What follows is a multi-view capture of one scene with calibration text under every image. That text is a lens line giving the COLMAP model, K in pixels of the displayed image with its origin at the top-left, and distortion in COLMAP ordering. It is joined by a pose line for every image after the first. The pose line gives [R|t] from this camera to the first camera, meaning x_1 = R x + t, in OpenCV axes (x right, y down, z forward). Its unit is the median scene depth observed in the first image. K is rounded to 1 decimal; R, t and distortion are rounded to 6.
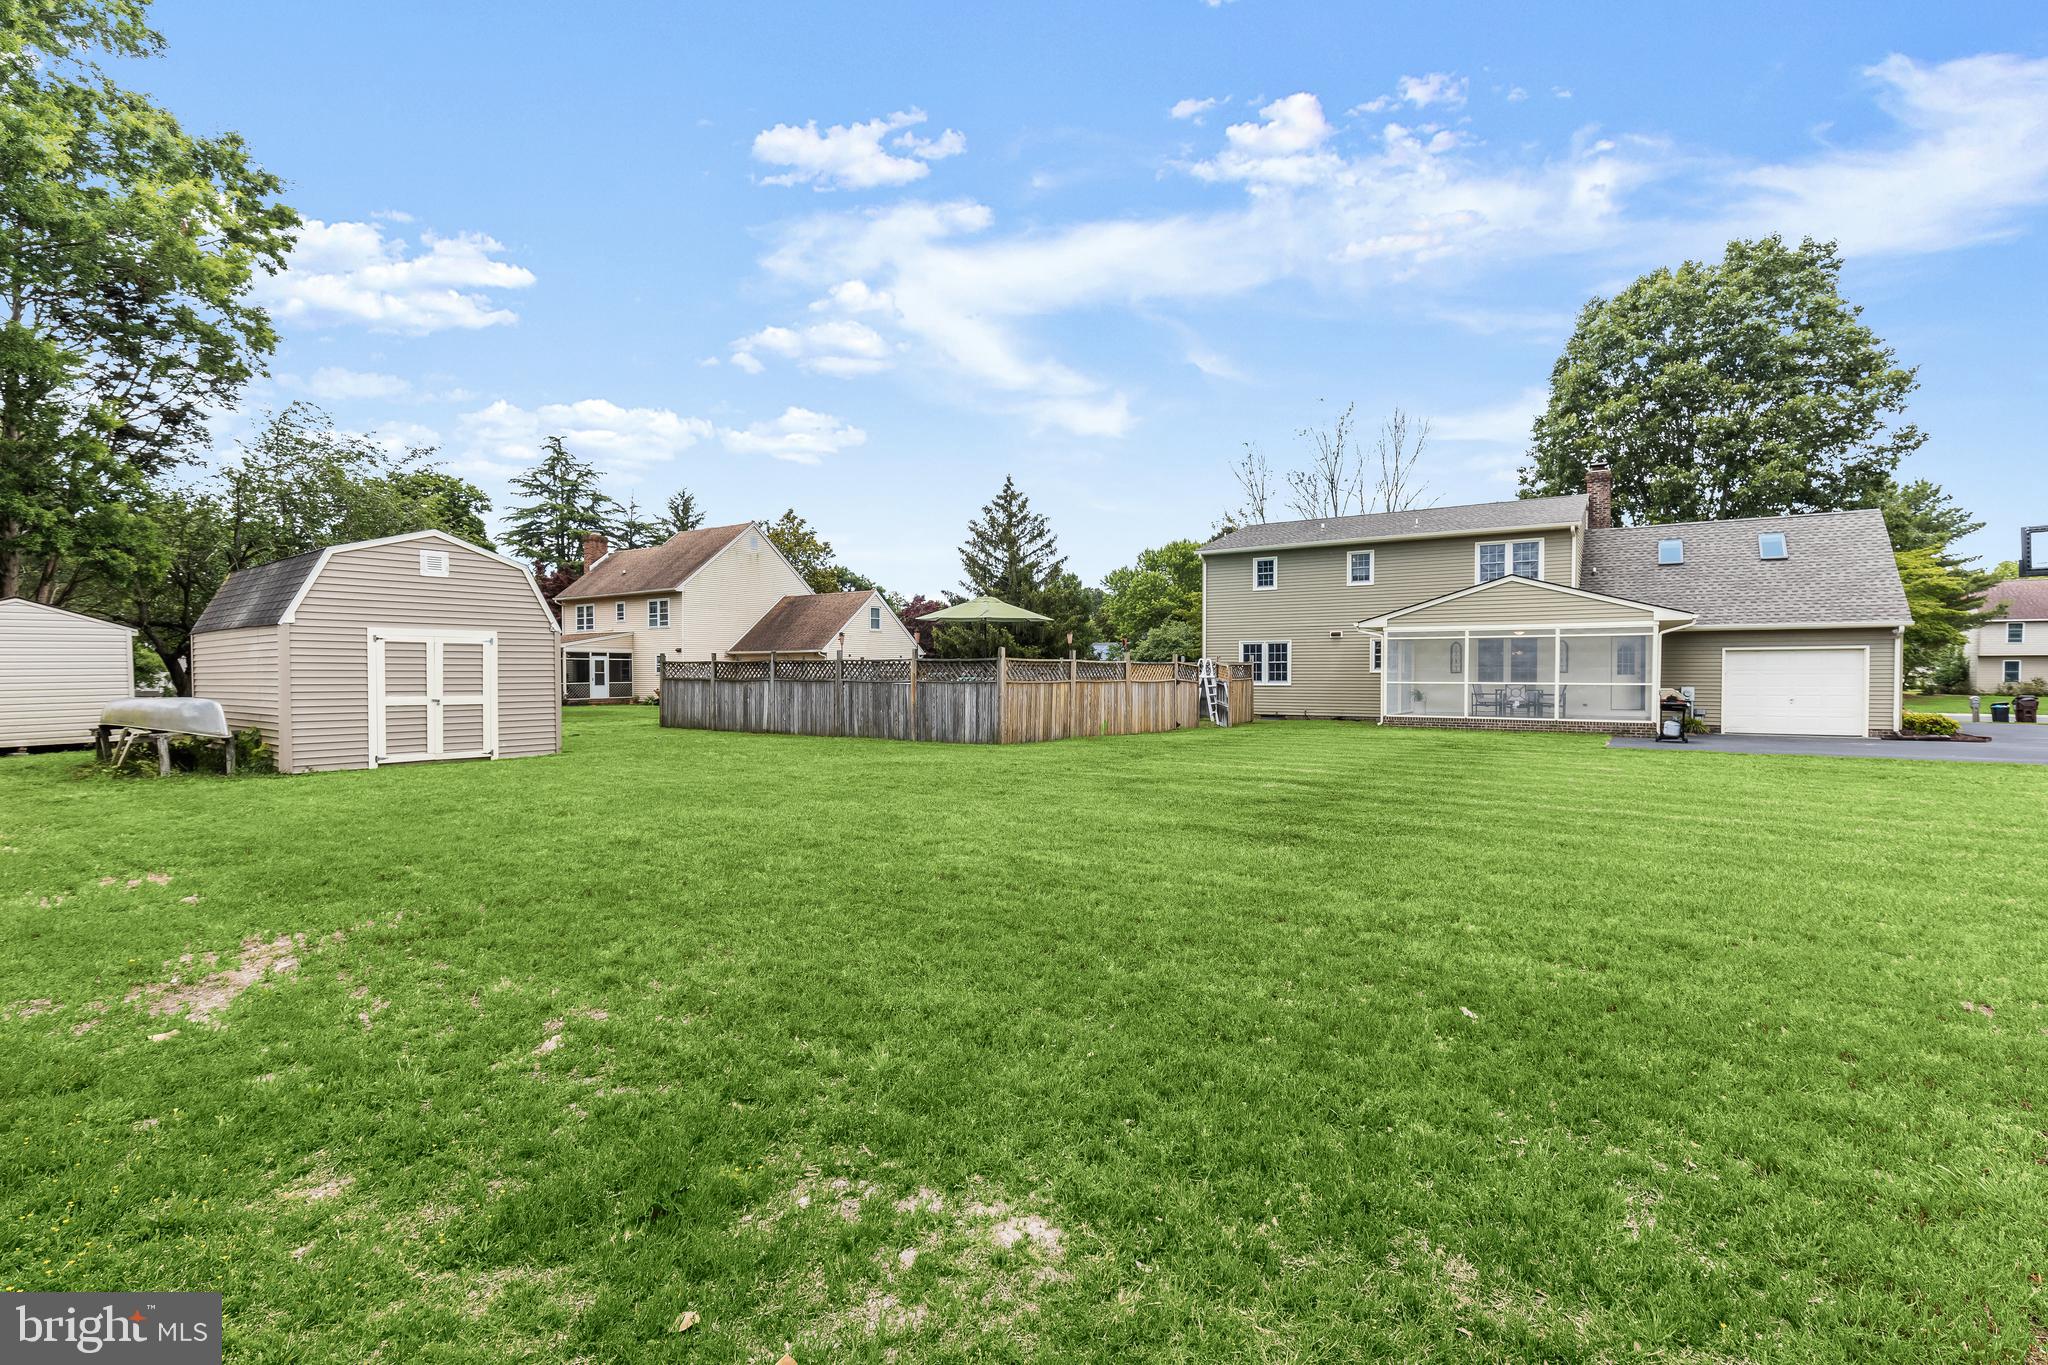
lens RADIAL K [[1122.0, 0, 1024.0], [0, 1122.0, 682.5], [0, 0, 1]] dist [-0.001969, 0.000547]
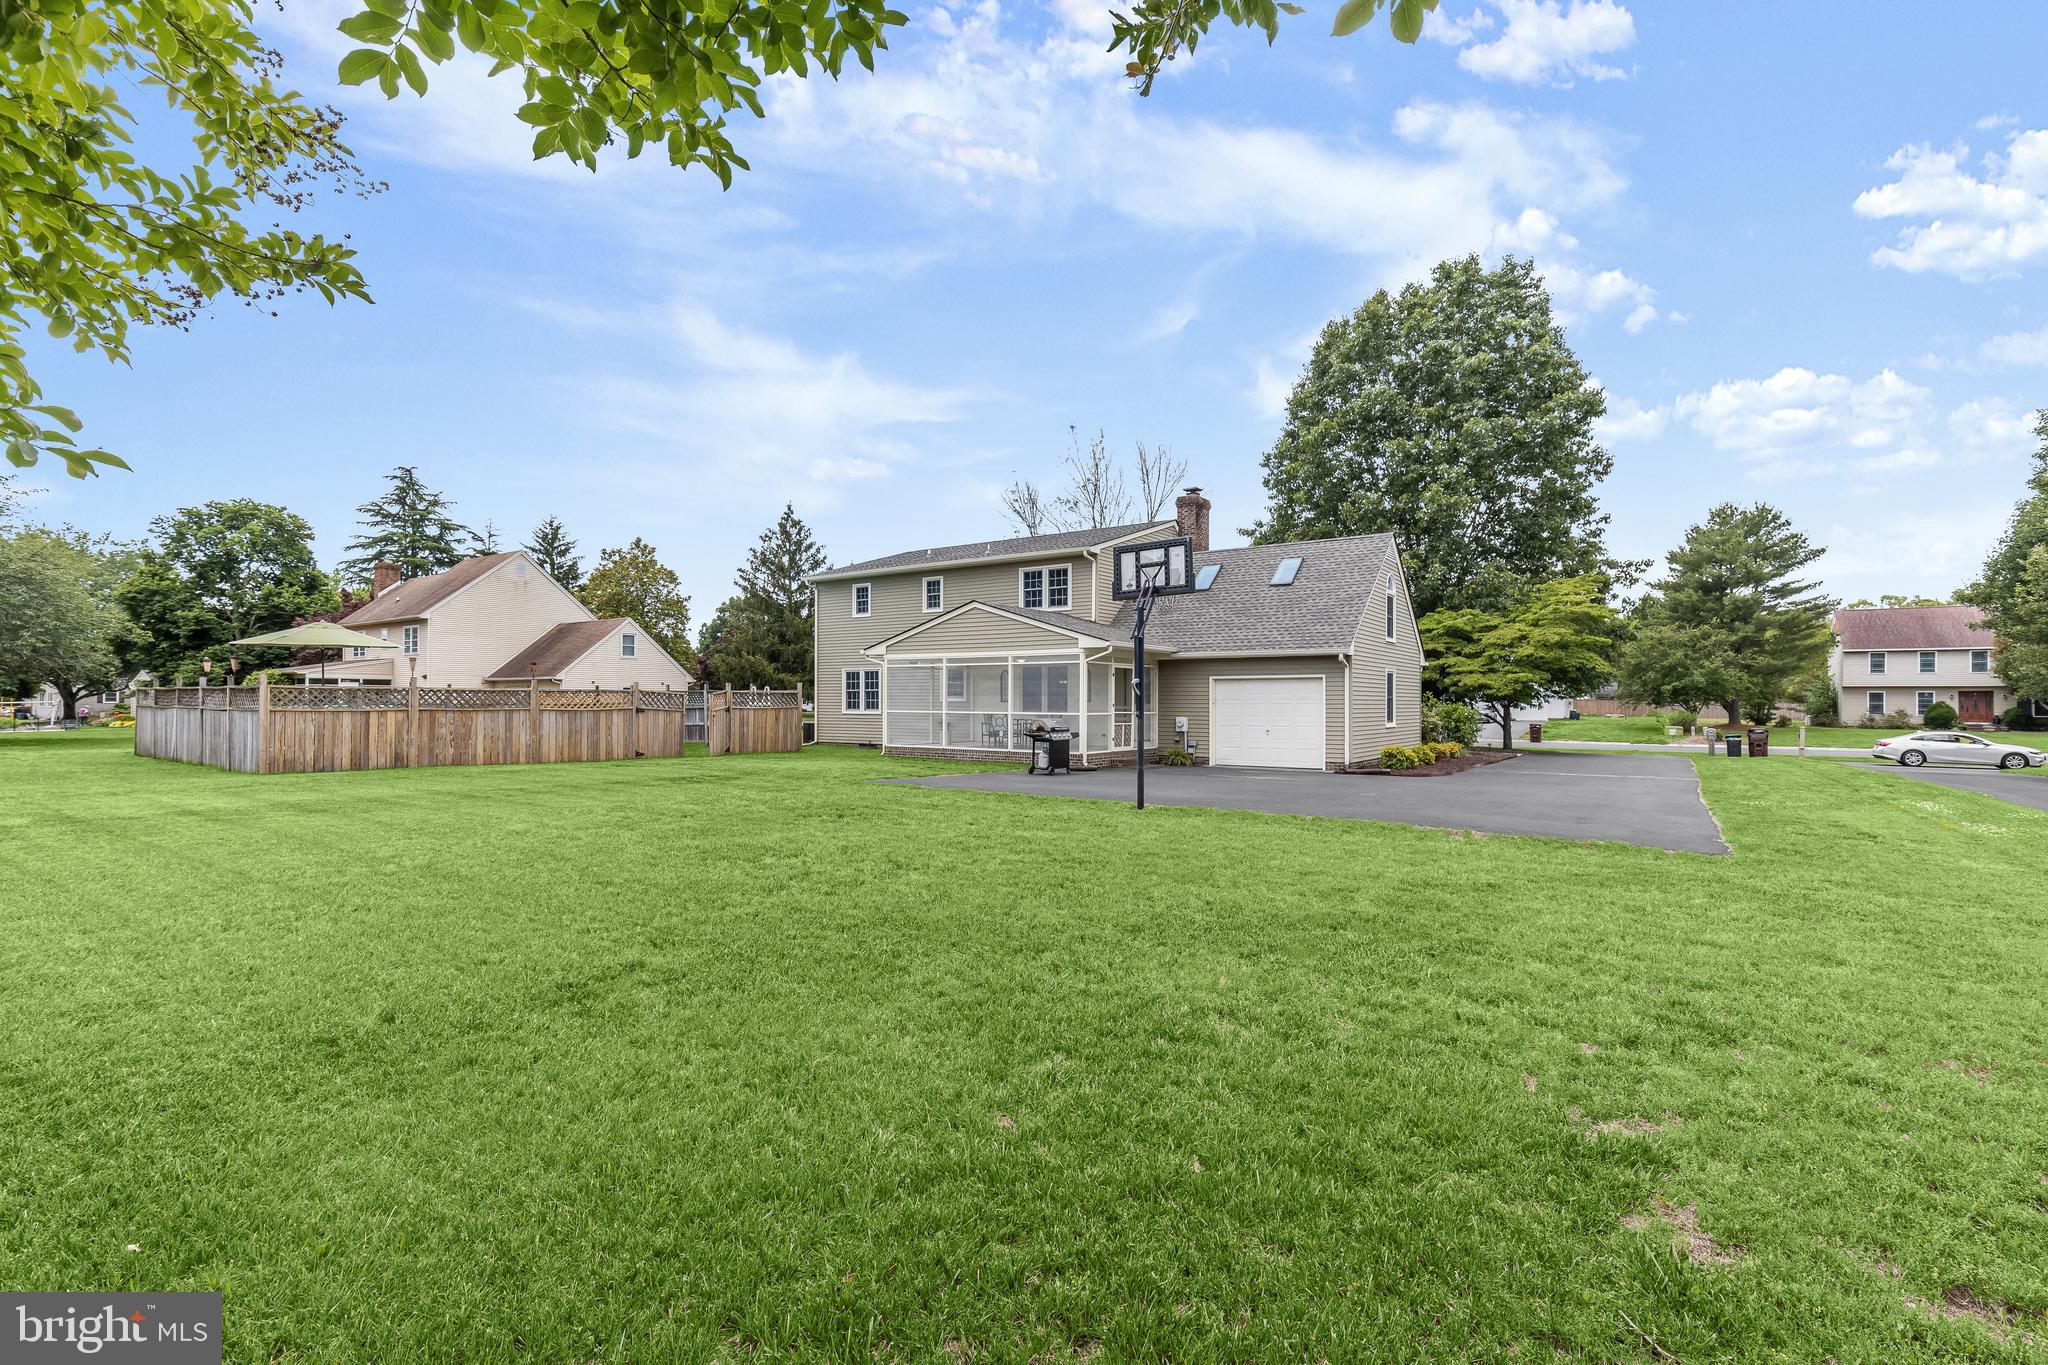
lens RADIAL K [[1122.0, 0, 1024.0], [0, 1122.0, 682.5], [0, 0, 1]] dist [-0.001969, 0.000547]
pose [[0.999337, 0.002951, -0.036289, 0.302981], [-0.003867, 0.999674, -0.025219, -0.000527], [0.036202, 0.025342, 0.999023, 0.019185]]
